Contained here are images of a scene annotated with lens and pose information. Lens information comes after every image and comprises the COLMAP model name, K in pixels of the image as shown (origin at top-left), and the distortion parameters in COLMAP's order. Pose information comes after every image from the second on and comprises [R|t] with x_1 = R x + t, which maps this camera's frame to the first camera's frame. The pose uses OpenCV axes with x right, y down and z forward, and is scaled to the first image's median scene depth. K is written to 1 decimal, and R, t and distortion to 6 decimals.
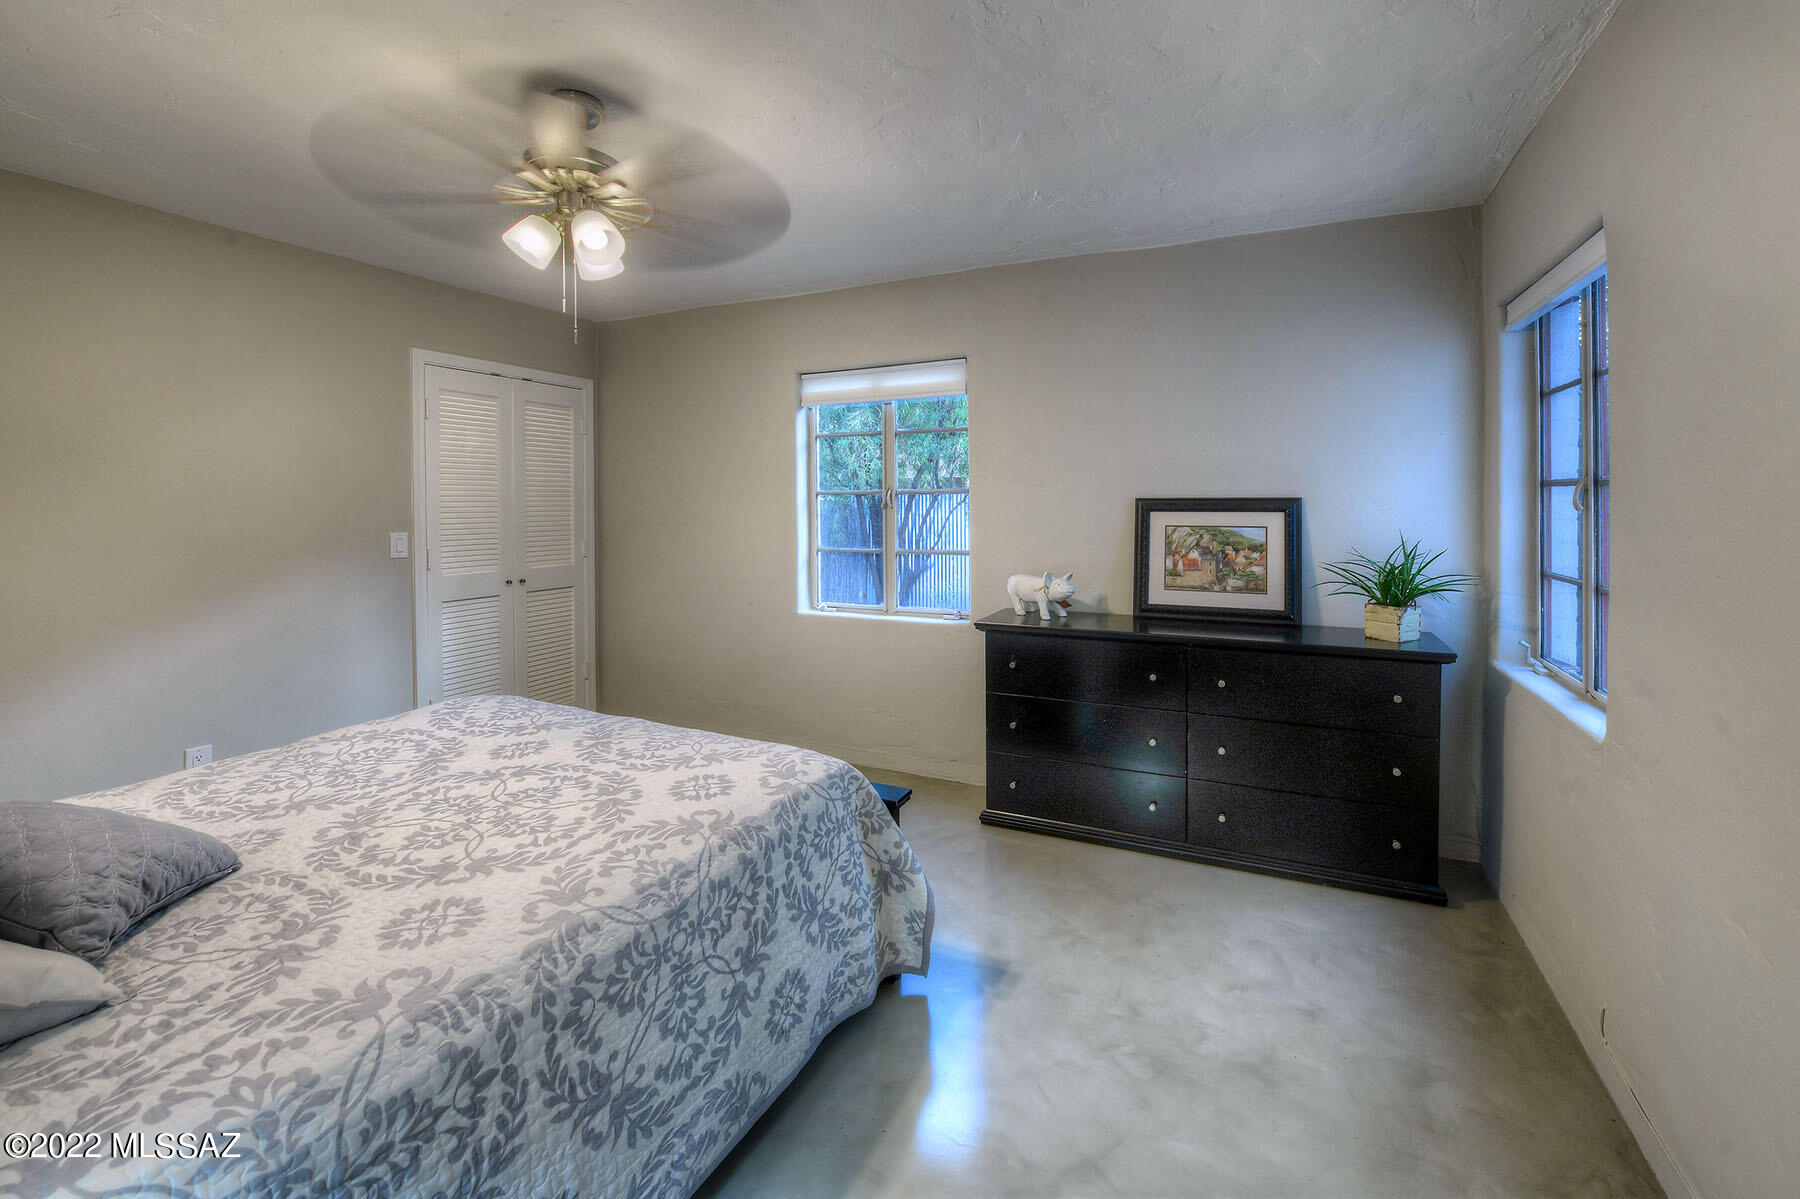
lens RADIAL K [[754.7, 0, 901.5], [0, 754.7, 532.9], [0, 0, 1]] dist [-0.015471, -0.003367]
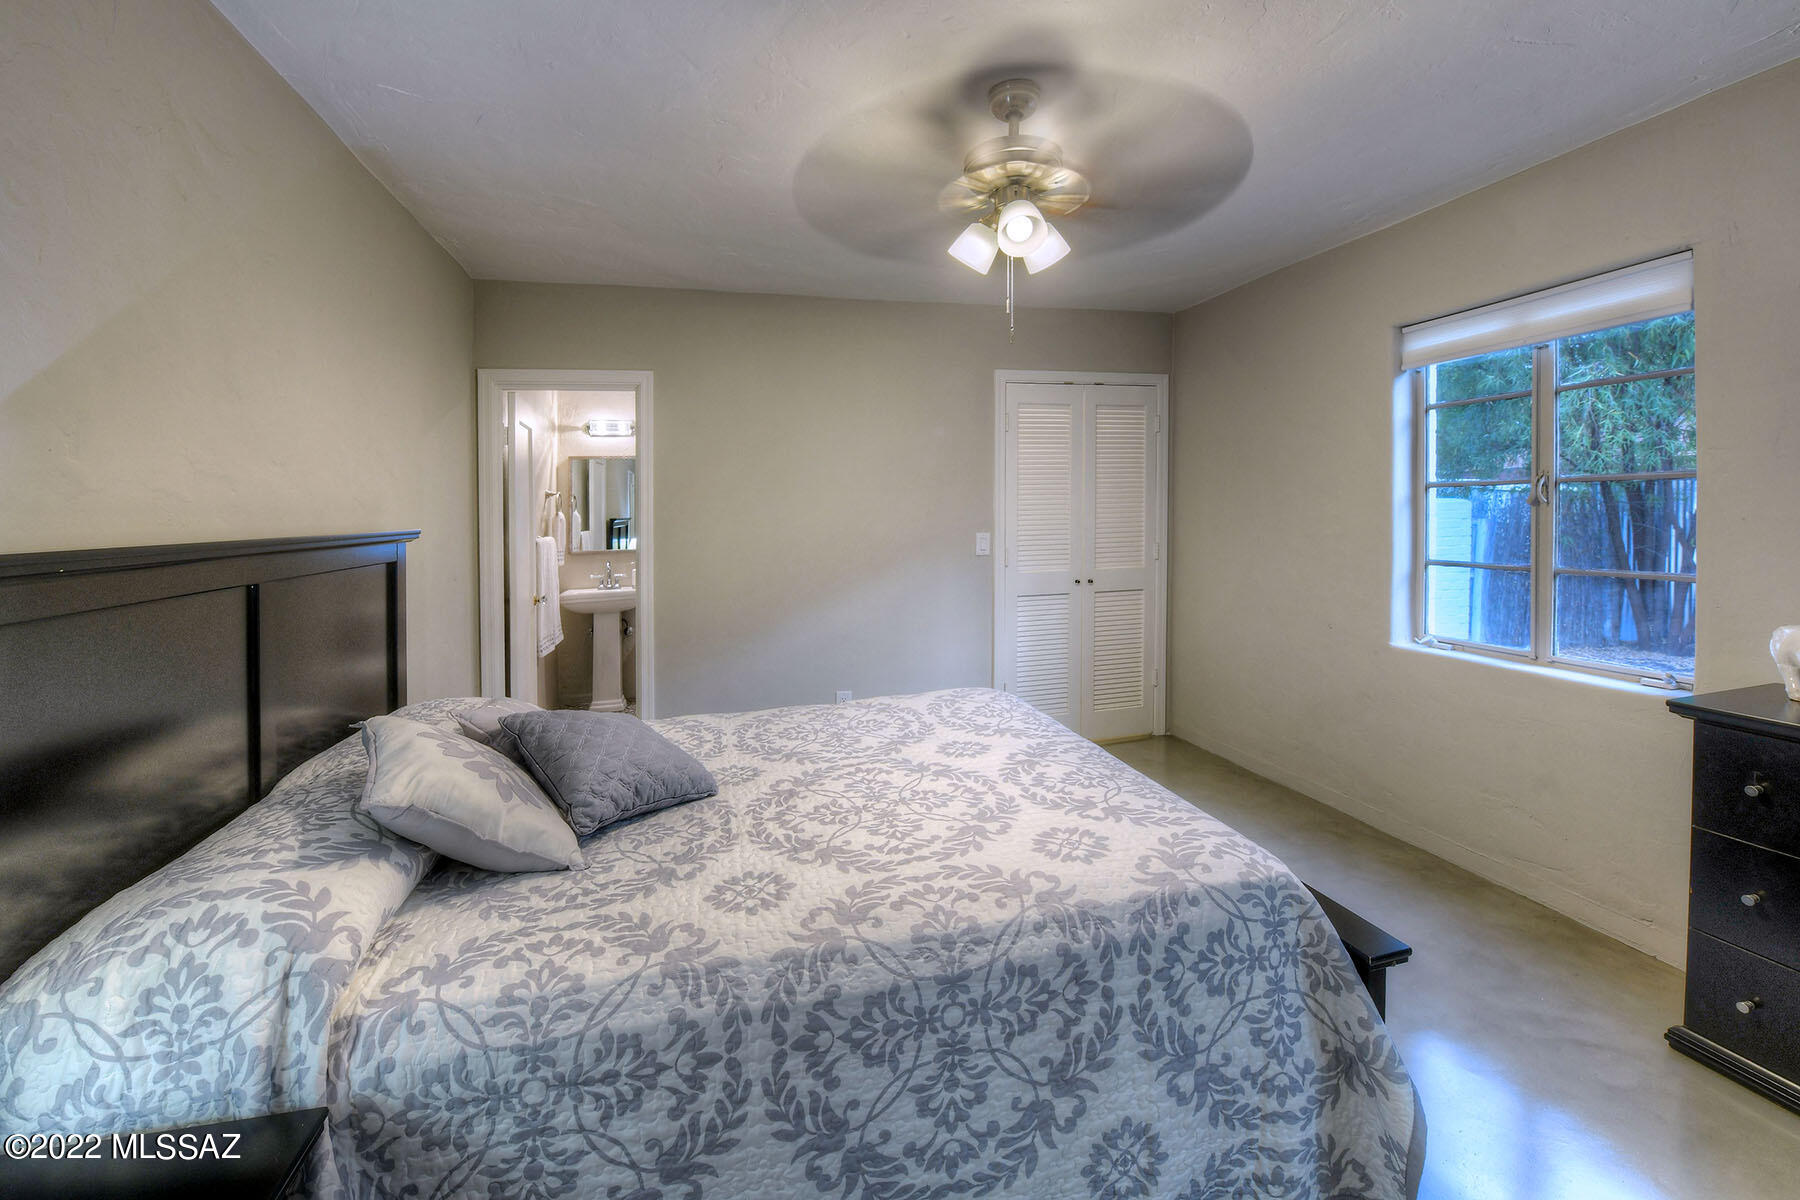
lens RADIAL K [[754.7, 0, 901.5], [0, 754.7, 533.4], [0, 0, 1]] dist [-0.015471, -0.003367]
pose [[0.646962, 0.012583, -0.762419, 0.298411], [-0.009172, 0.999920, 0.008719, -0.019960], [0.762467, 0.001352, 0.647025, 0.364458]]
